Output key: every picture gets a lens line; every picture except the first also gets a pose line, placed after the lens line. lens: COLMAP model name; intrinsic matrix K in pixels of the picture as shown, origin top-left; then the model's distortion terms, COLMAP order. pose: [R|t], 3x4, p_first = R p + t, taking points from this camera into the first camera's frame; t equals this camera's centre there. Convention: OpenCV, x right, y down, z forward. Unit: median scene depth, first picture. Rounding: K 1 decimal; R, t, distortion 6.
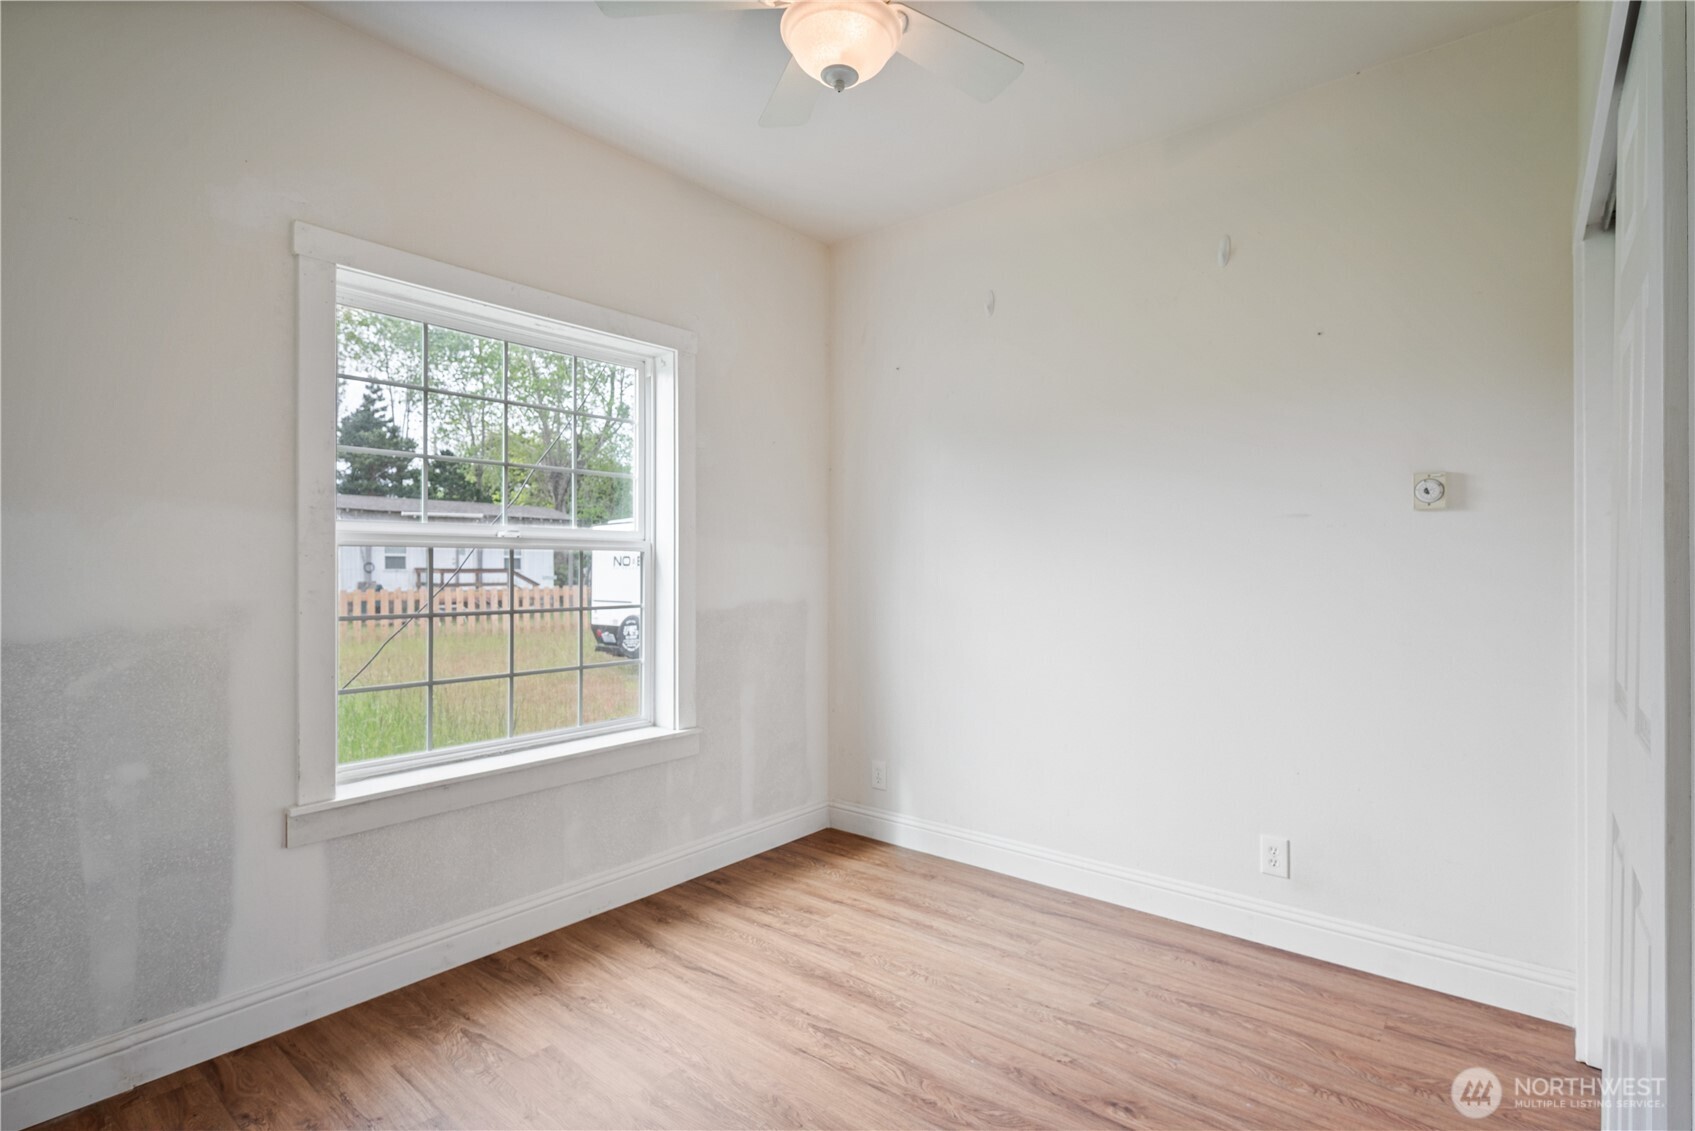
lens RADIAL K [[798.1, 0, 849.1], [0, 798.1, 566.6], [0, 0, 1]] dist [0.004297, 0.000235]
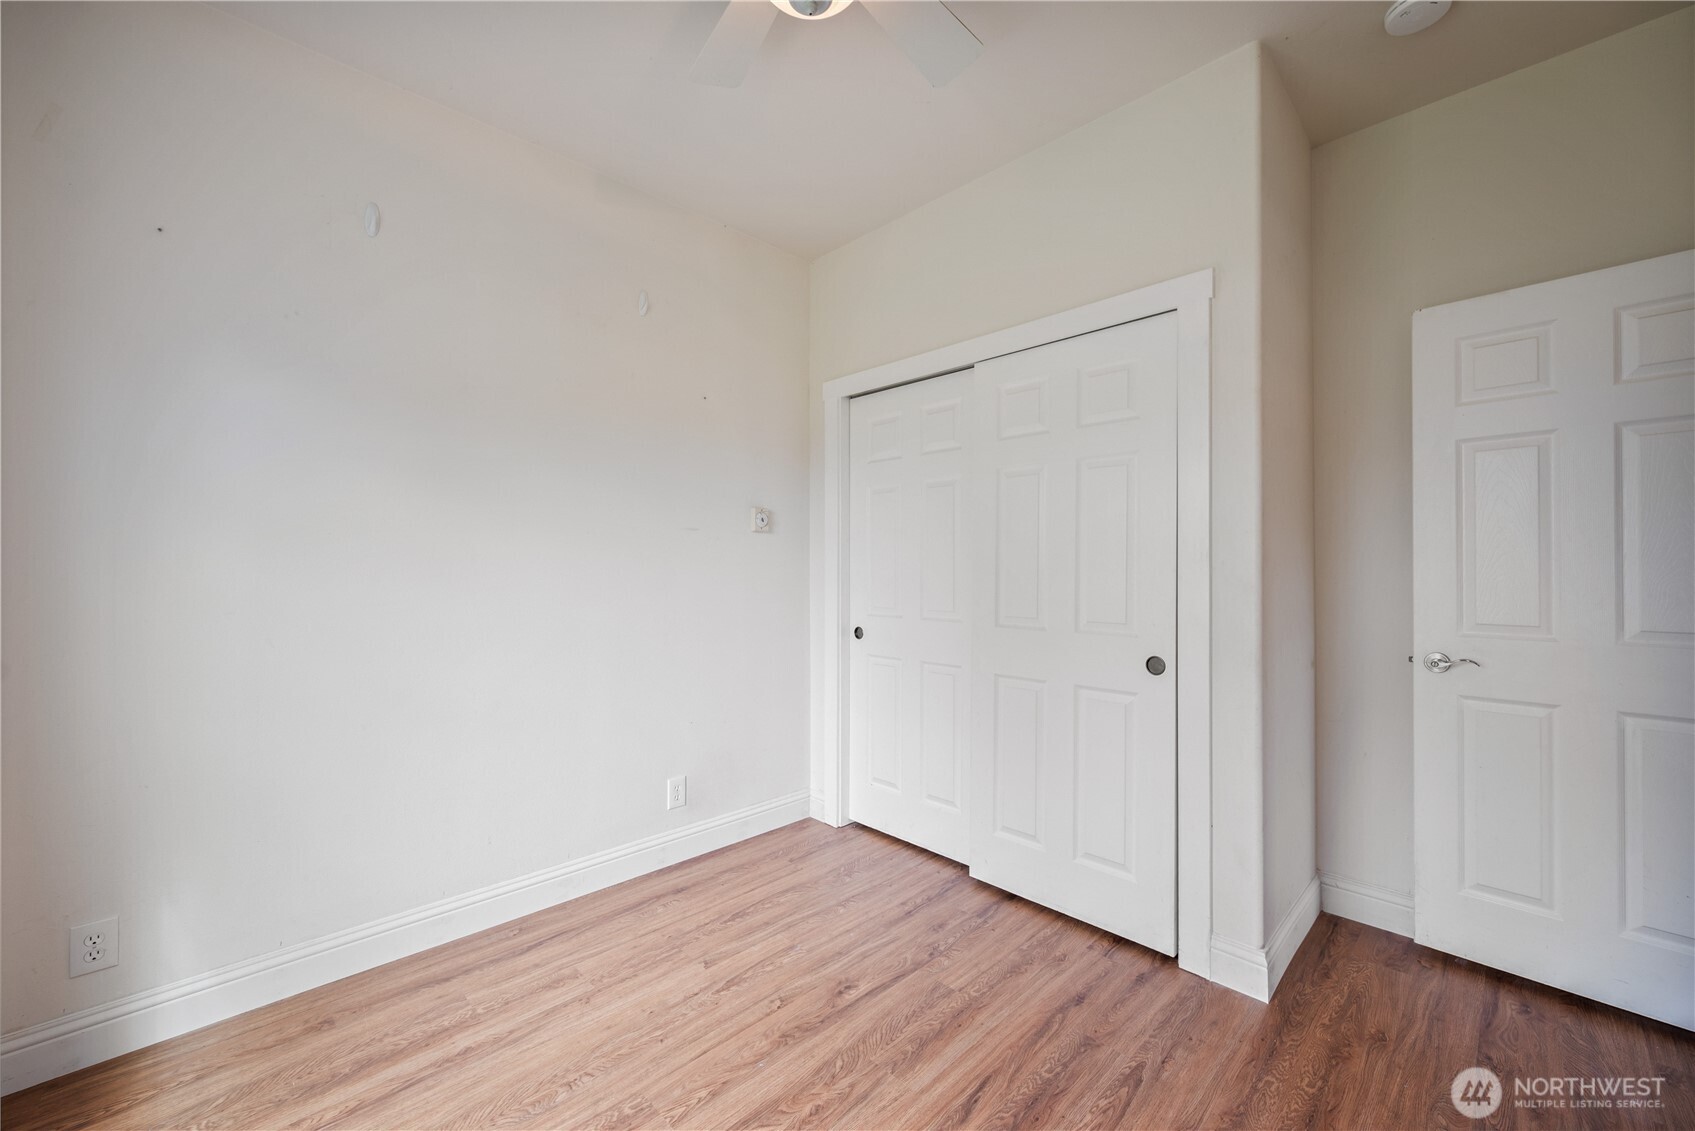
lens RADIAL K [[657.1, 0, 847.4], [0, 657.1, 566.9], [0, 0, 1]] dist [0.000398, 0.000098]
pose [[0.126369, 0.000004, 0.991983, -0.536892], [0.001250, 0.999999, -0.000163, -0.001189], [-0.991983, 0.001260, 0.126368, 0.657437]]
